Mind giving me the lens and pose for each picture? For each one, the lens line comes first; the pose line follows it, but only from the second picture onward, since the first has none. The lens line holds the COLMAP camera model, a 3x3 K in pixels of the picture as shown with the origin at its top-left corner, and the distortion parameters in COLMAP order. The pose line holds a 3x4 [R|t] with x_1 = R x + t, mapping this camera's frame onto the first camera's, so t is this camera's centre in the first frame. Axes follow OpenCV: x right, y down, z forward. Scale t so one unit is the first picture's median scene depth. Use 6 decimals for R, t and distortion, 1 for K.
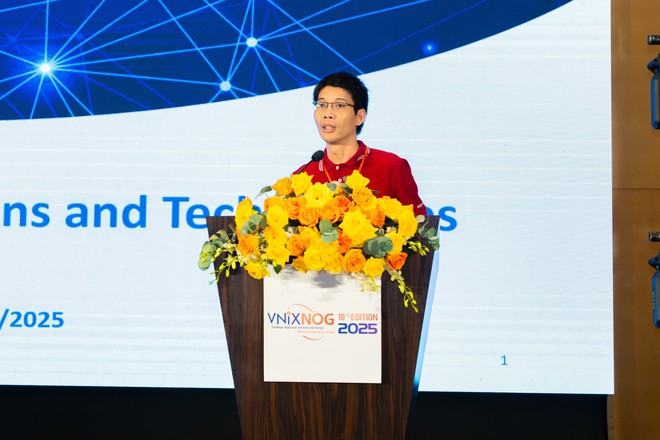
lens RADIAL K [[1074.5, 0, 325.2], [0, 1074.5, 219.9], [0, 0, 1]] dist [0.028787, 0.000000]
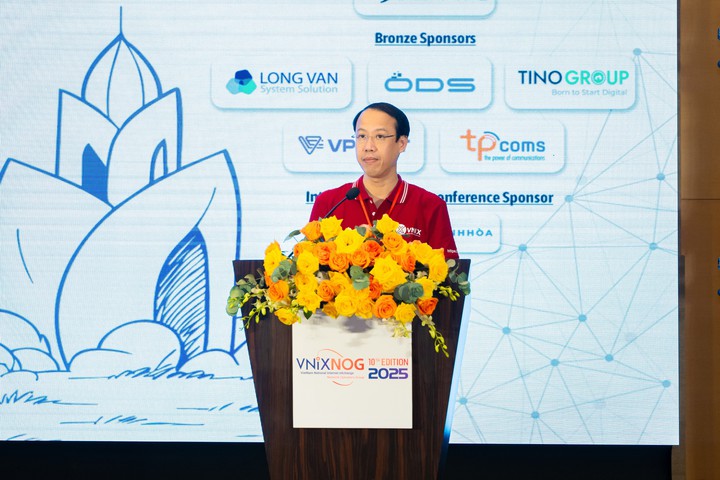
lens RADIAL K [[2109.9, 0, 366.5], [0, 2109.9, 150.6], [0, 0, 1]] dist [0.082919, 0.000000]
pose [[0.998849, -0.002944, 0.047883, -0.082678], [0.002620, 0.999973, 0.006820, -0.118304], [-0.047902, -0.006687, 0.998830, -0.945958]]
